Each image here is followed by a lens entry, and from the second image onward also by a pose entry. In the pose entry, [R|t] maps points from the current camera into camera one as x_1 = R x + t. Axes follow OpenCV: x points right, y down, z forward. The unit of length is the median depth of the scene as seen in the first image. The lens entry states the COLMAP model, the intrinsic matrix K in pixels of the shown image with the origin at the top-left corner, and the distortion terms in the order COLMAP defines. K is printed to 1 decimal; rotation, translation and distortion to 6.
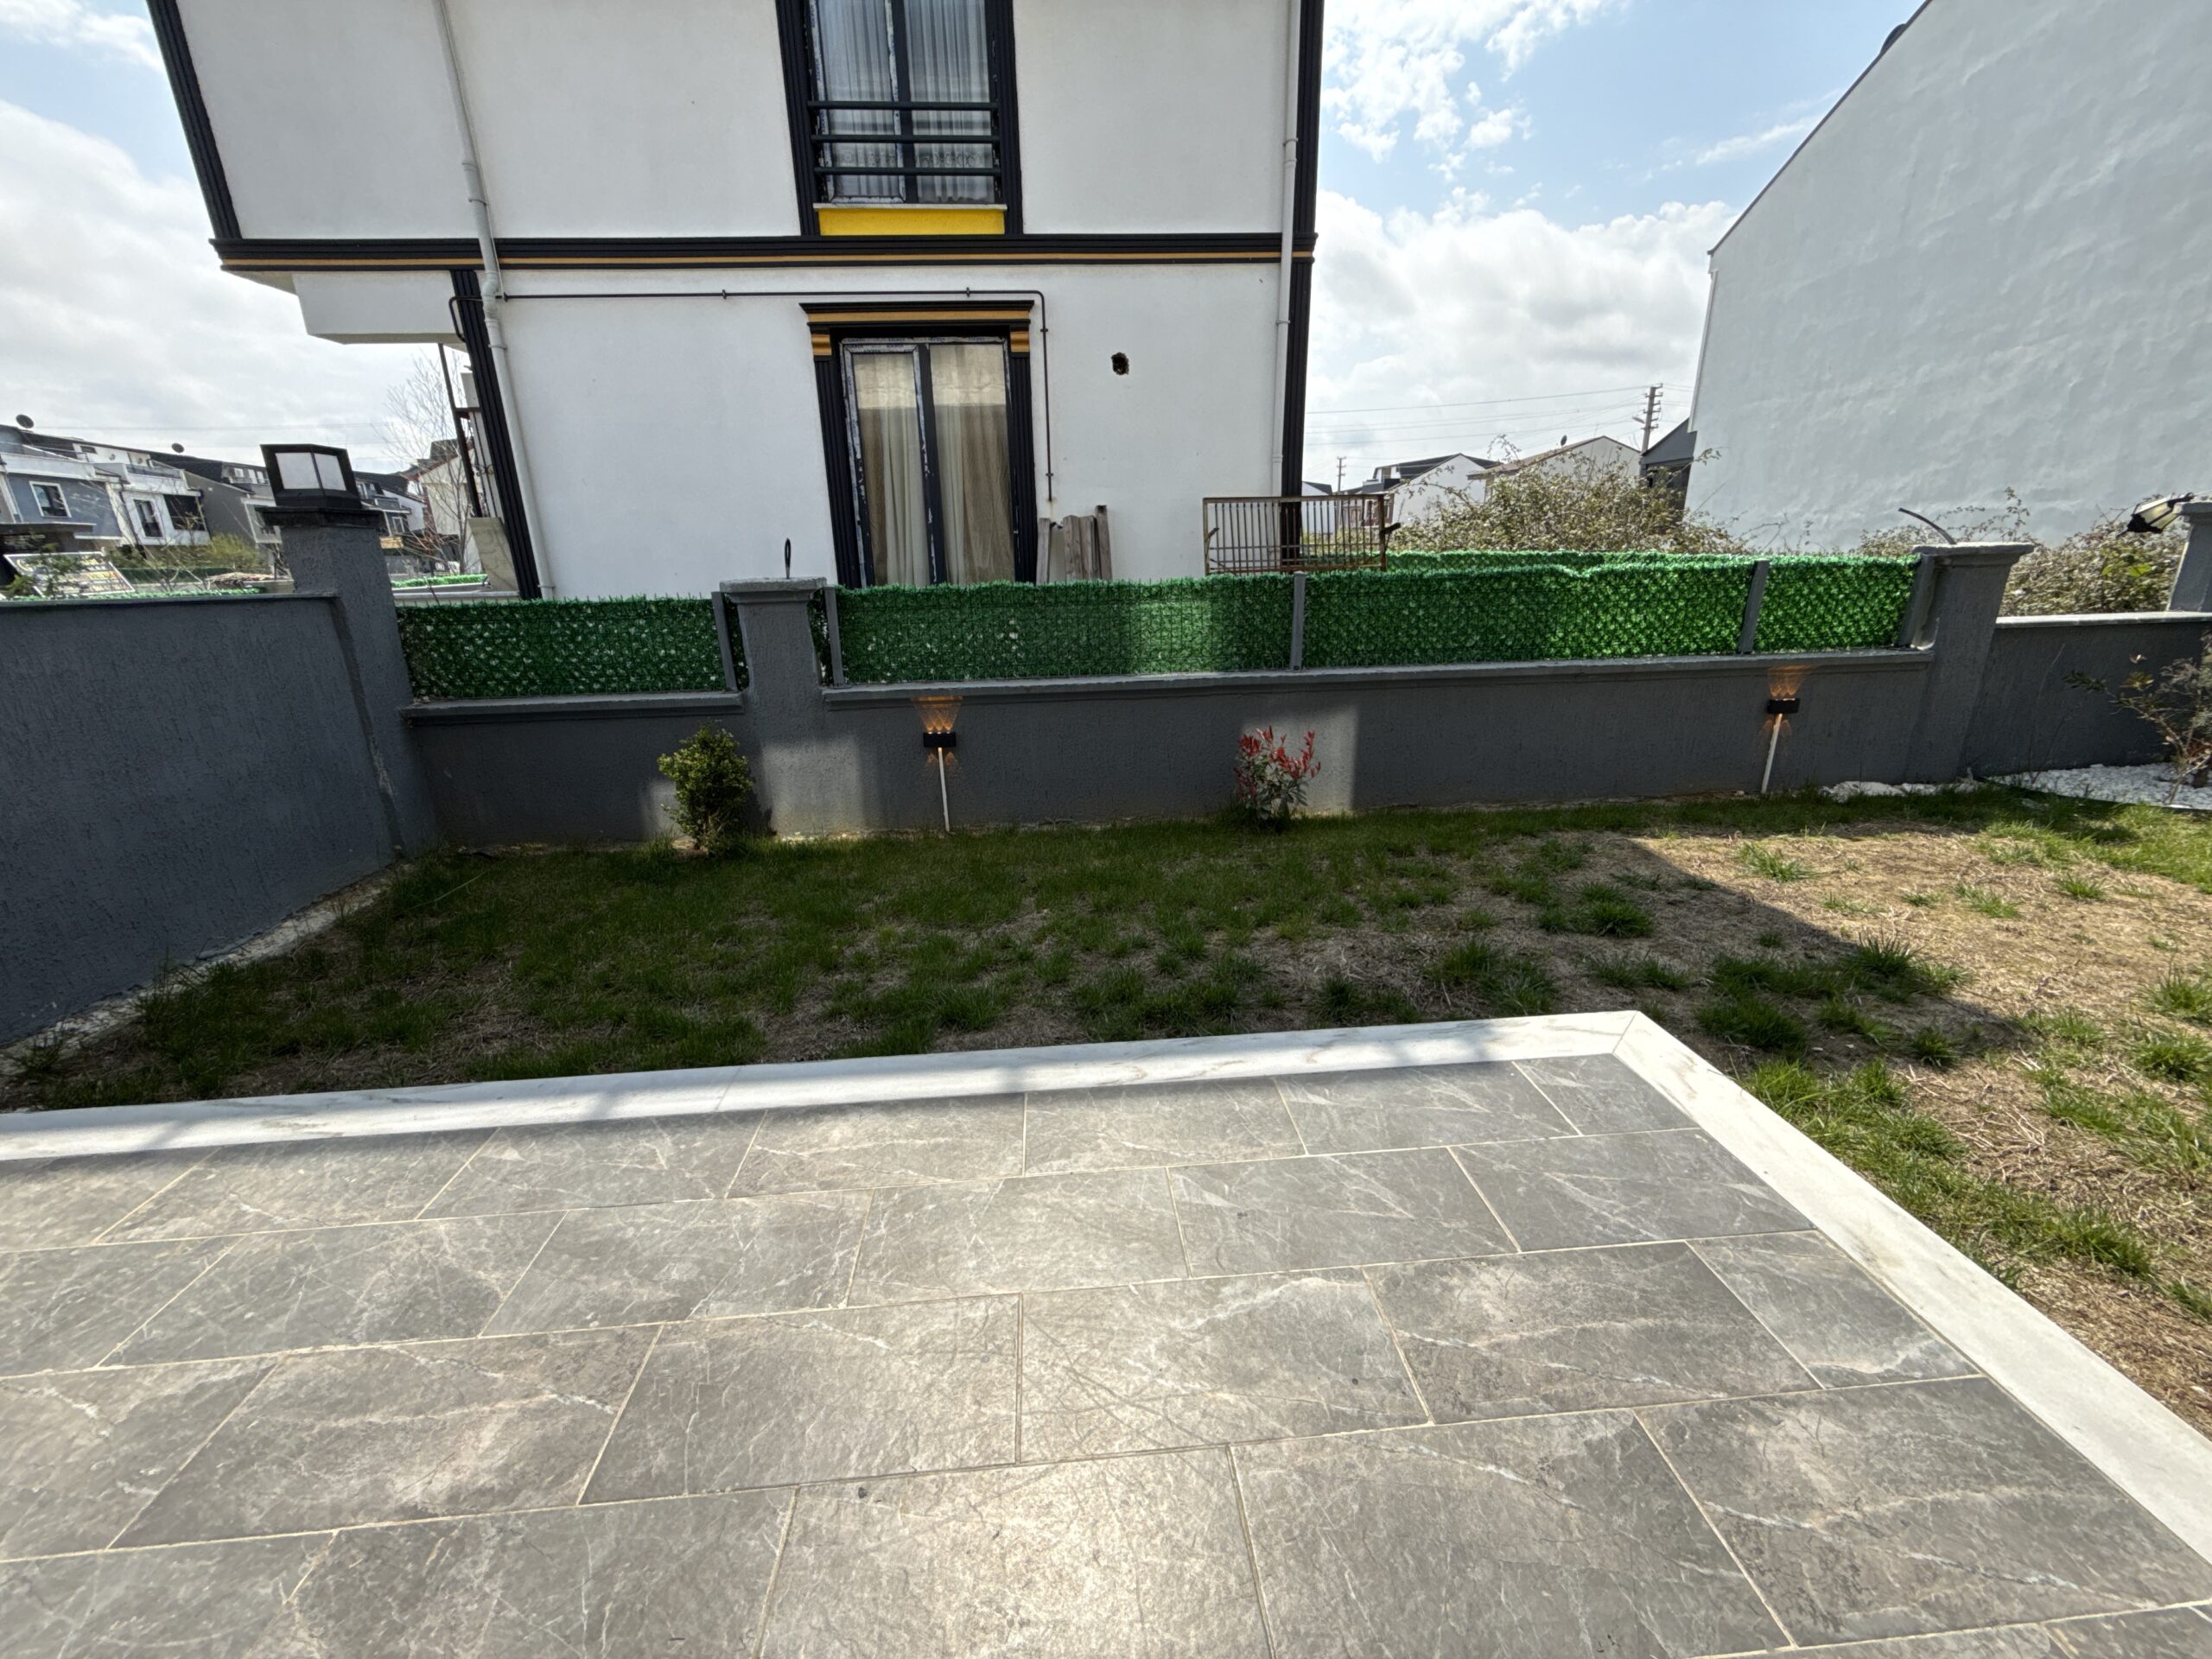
lens RADIAL K [[880.4, 0, 1106.4], [0, 880.4, 828.0], [0, 0, 1]] dist [0.000030, 0.000276]
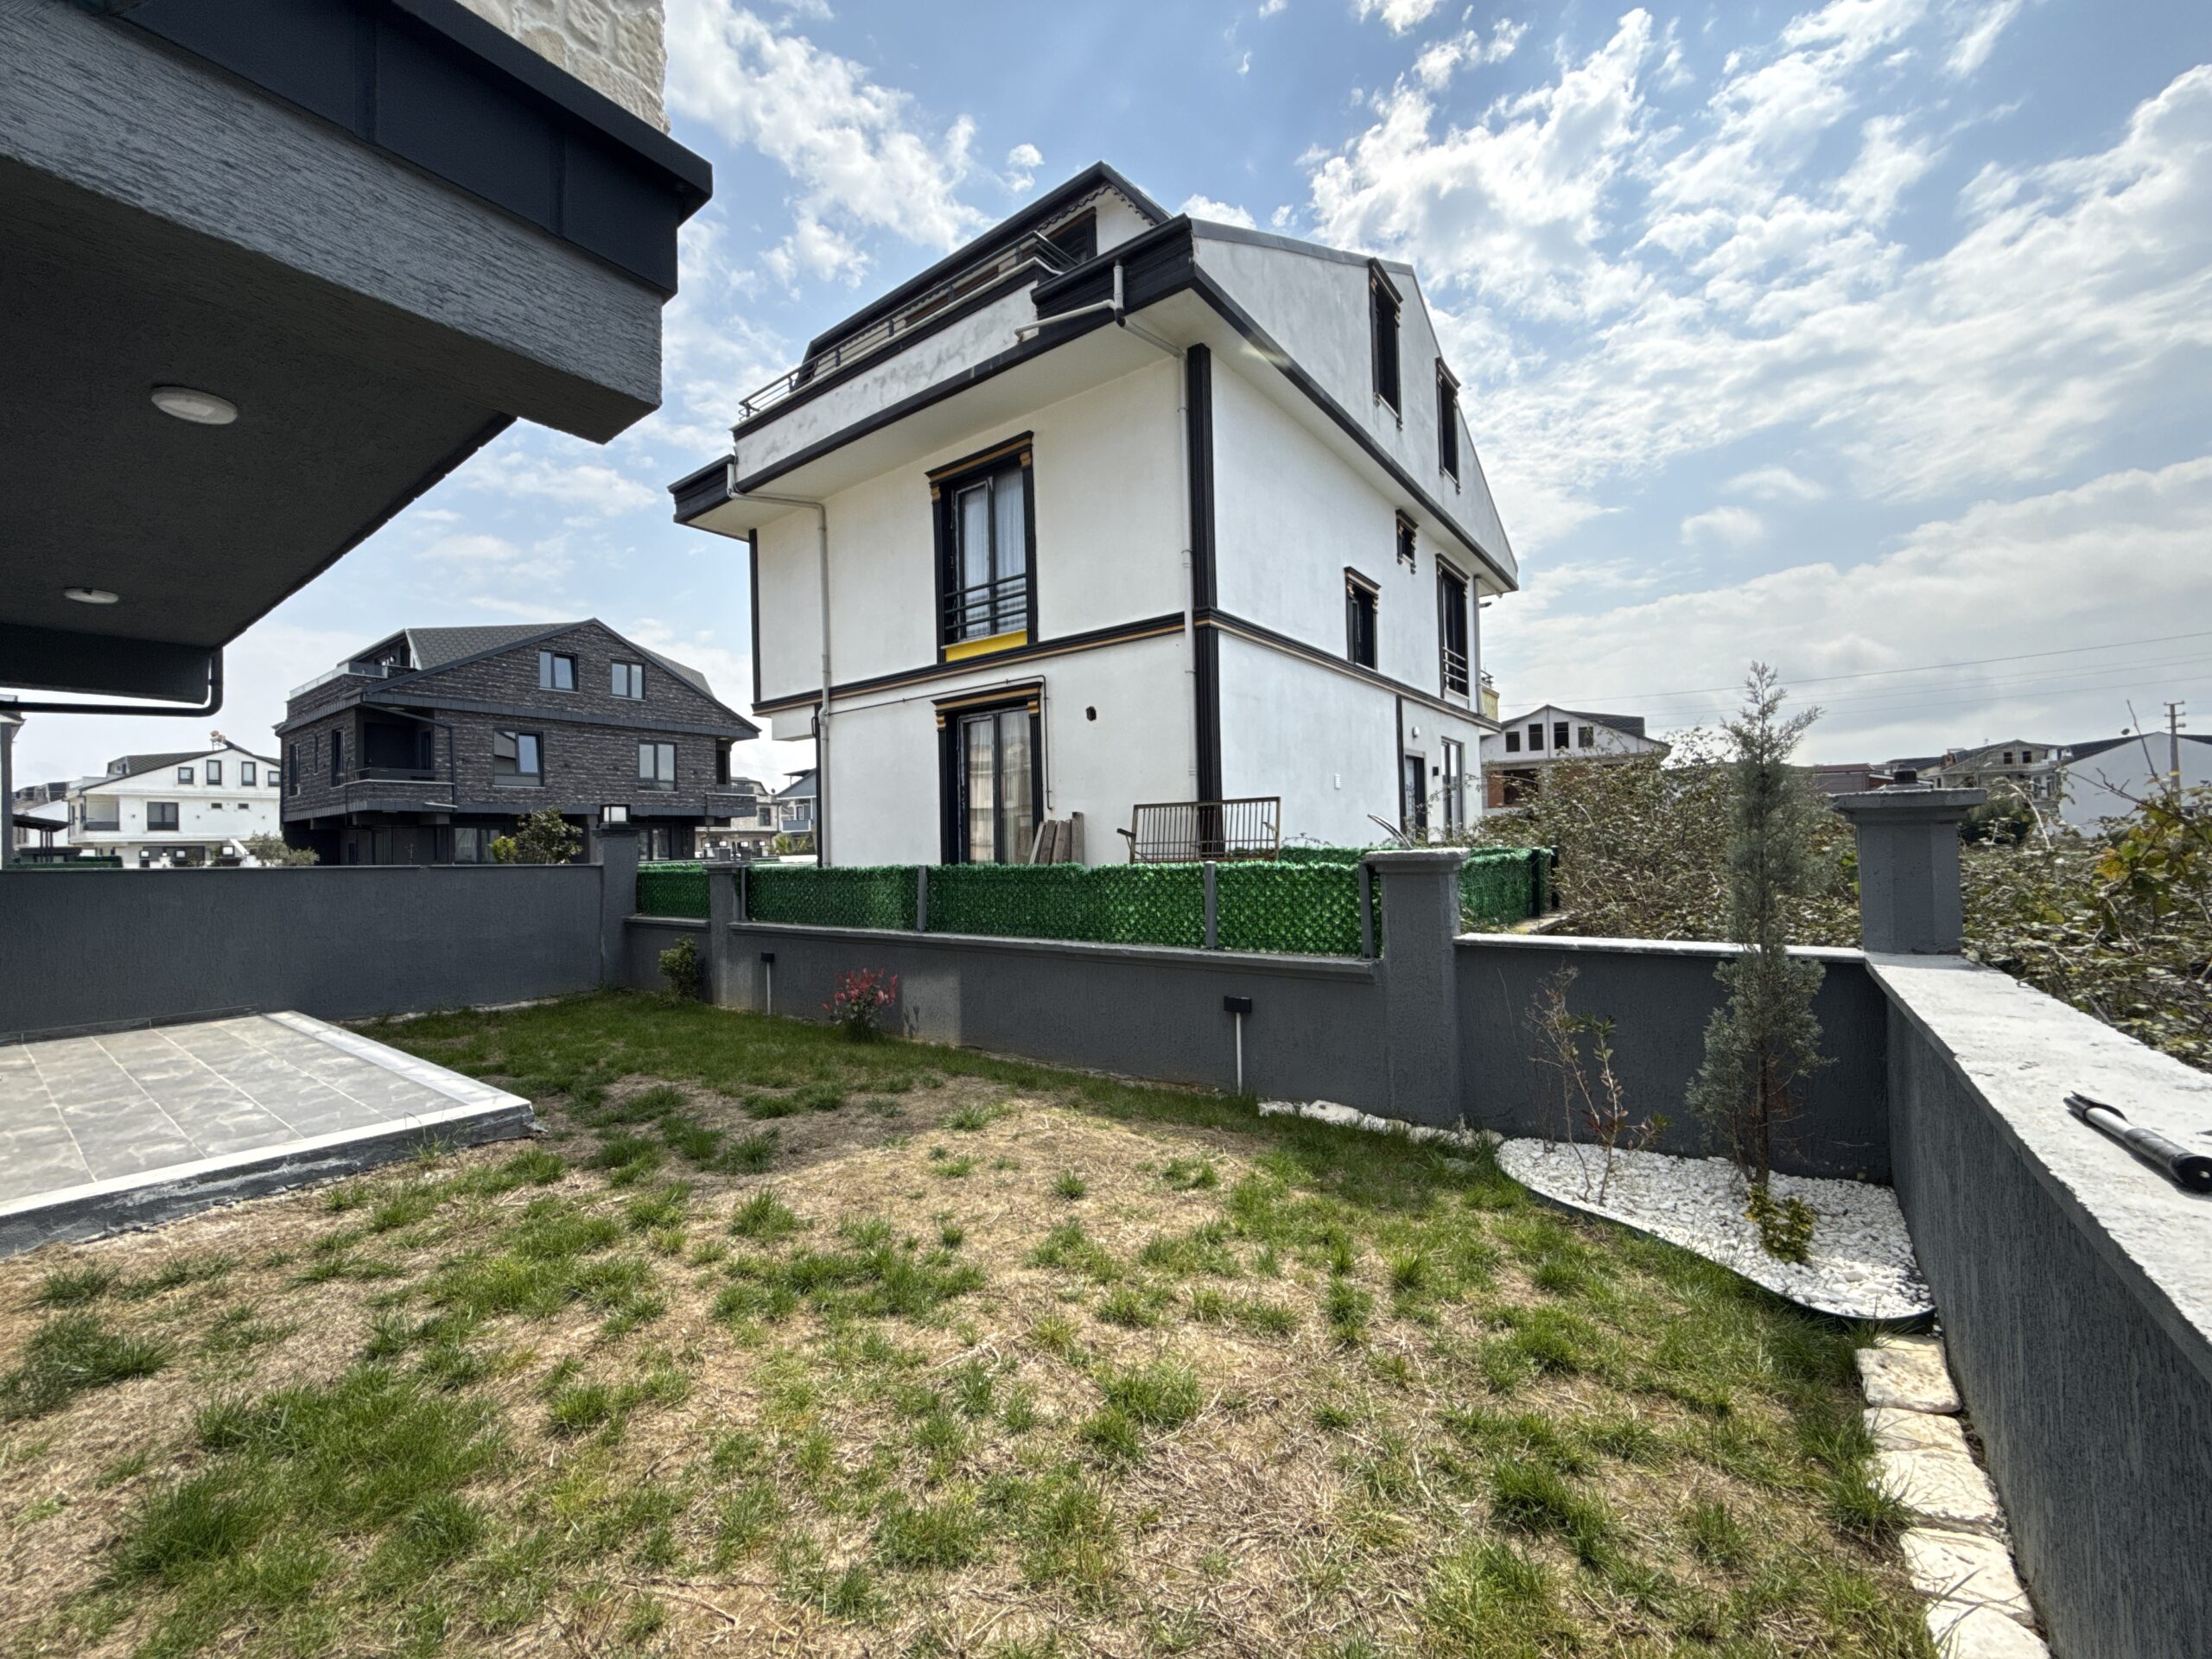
lens RADIAL K [[880.4, 0, 1106.3], [0, 880.4, 827.0], [0, 0, 1]] dist [0.000030, 0.000276]
pose [[0.749463, -0.007268, -0.662006, 1.319113], [-0.195453, 0.952941, -0.231736, -0.070118], [0.632537, 0.303069, 0.712773, 0.138121]]
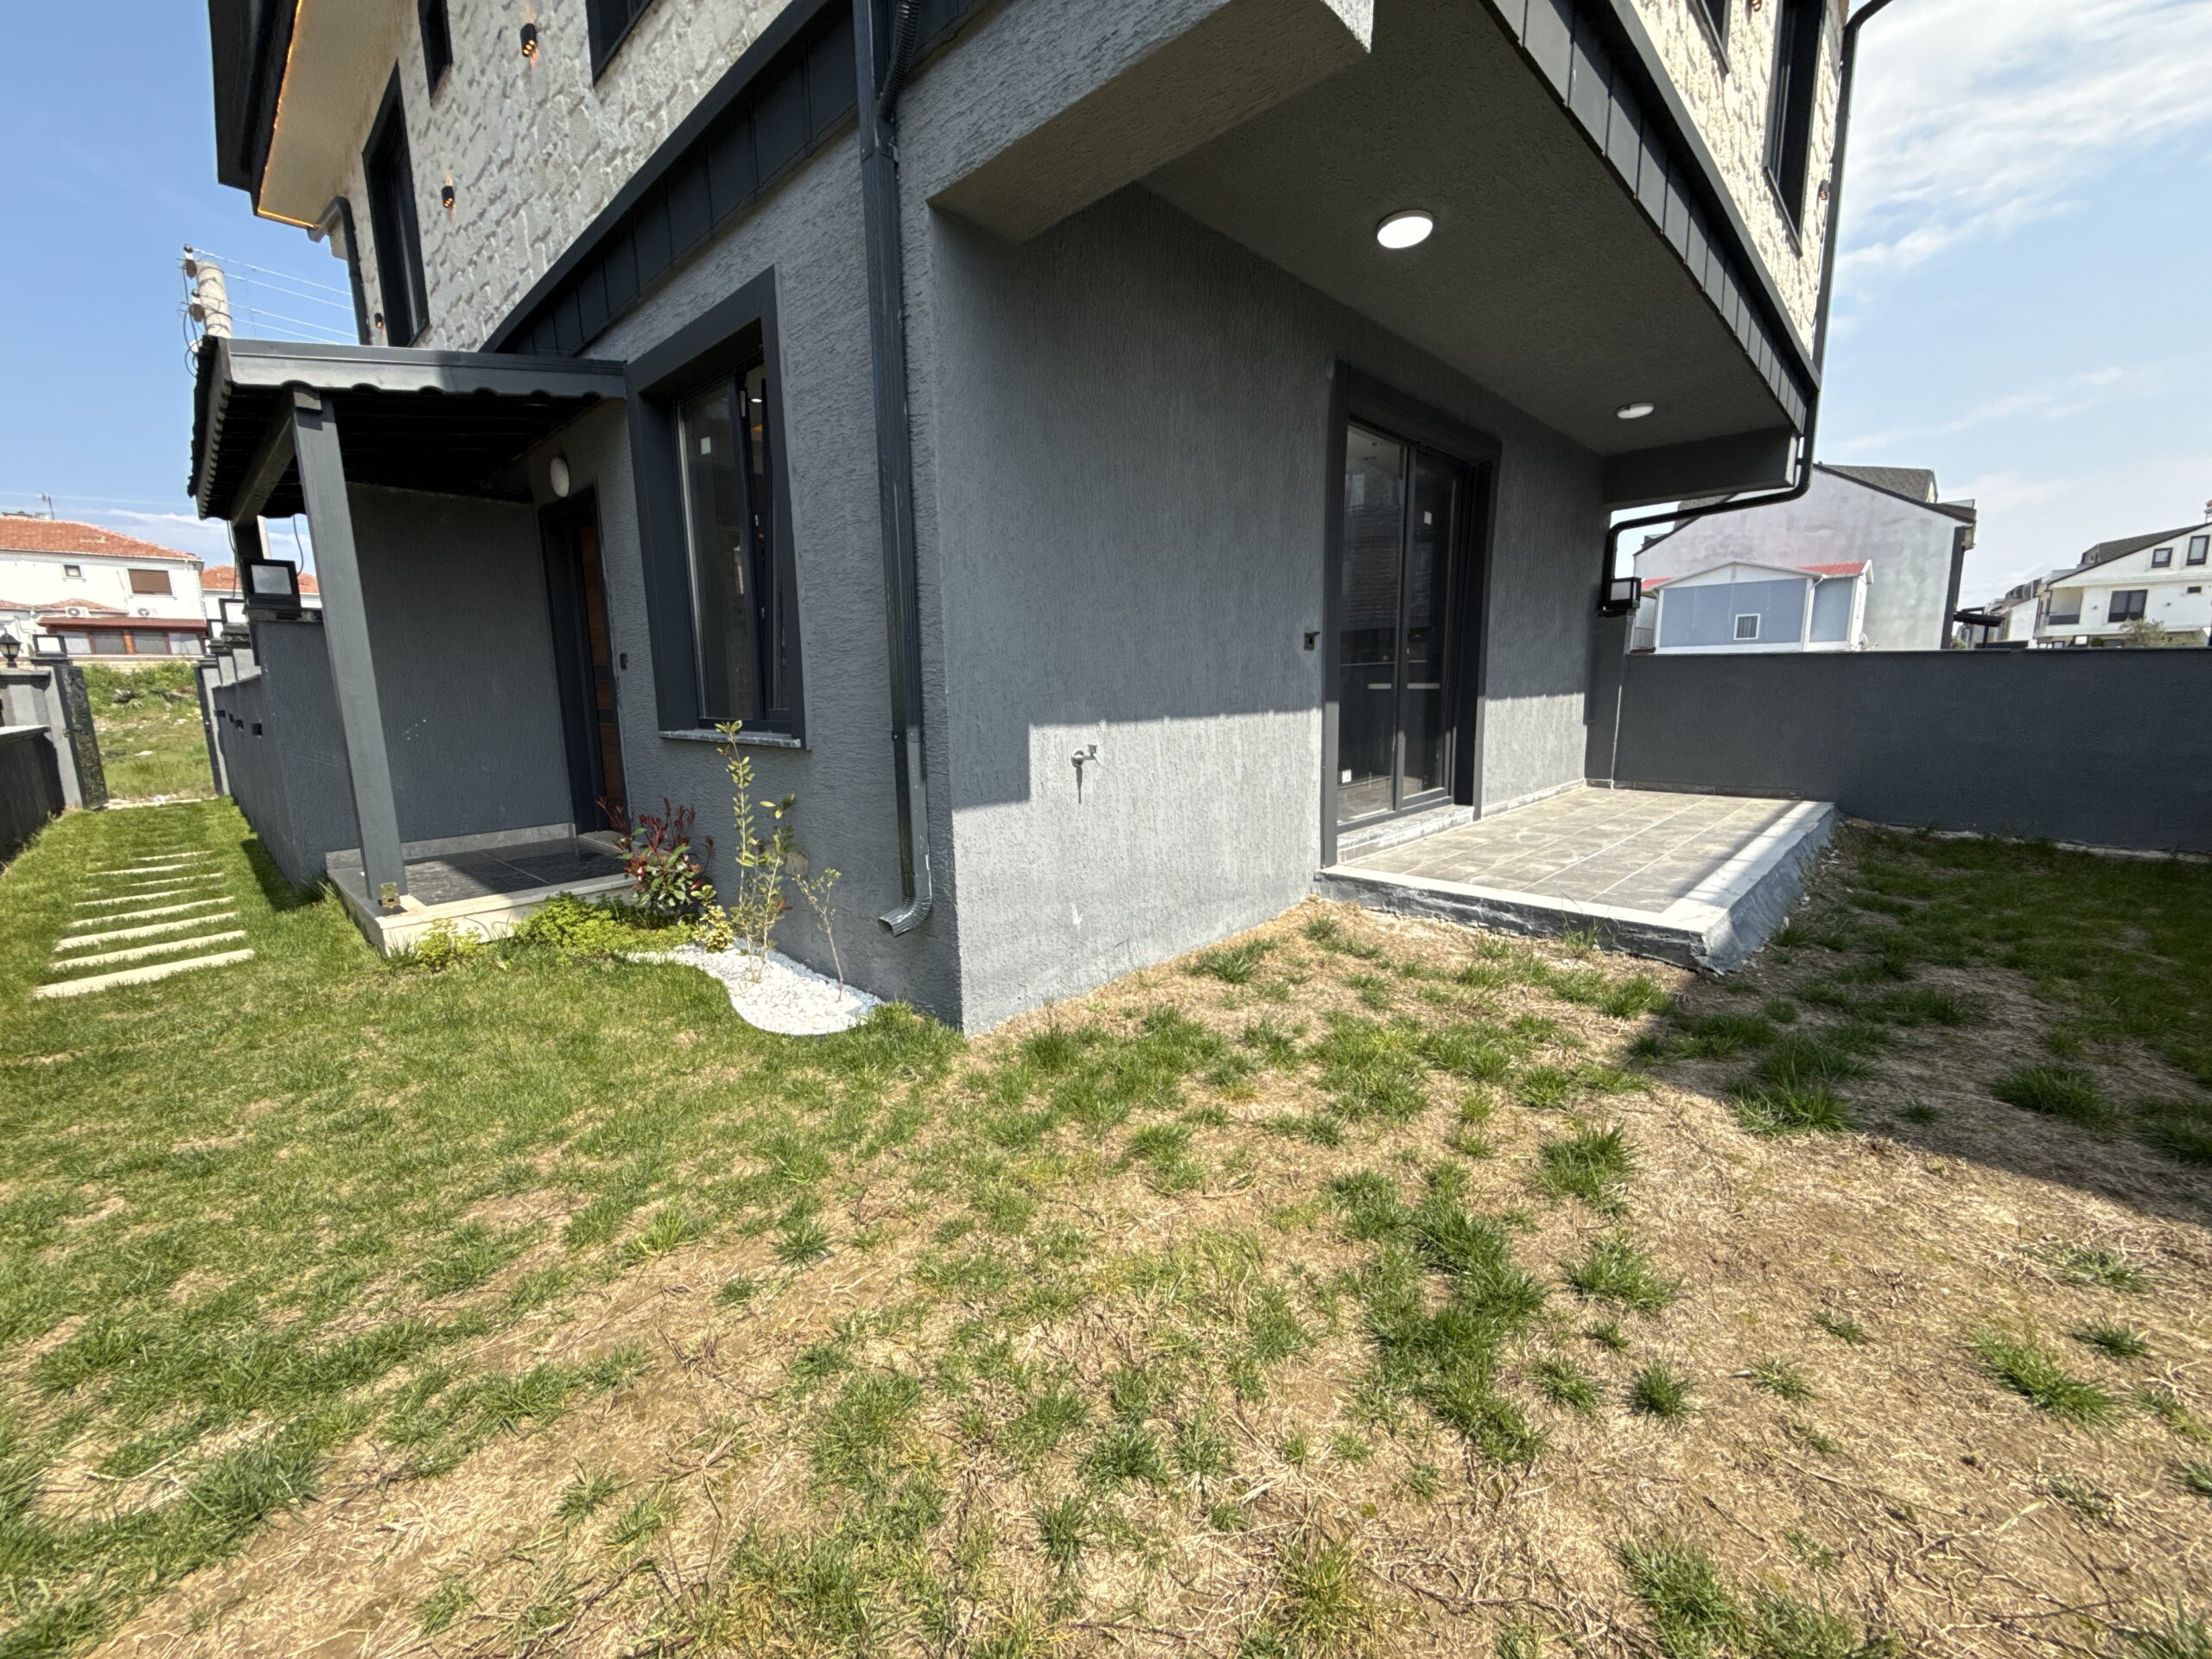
lens RADIAL K [[880.4, 0, 1105.3], [0, 880.4, 828.6], [0, 0, 1]] dist [0.000030, 0.000276]
pose [[-0.748722, 0.145091, -0.646811, 1.126554], [-0.166300, 0.903435, 0.395158, -0.181270], [0.641685, 0.403428, -0.652293, 0.610056]]
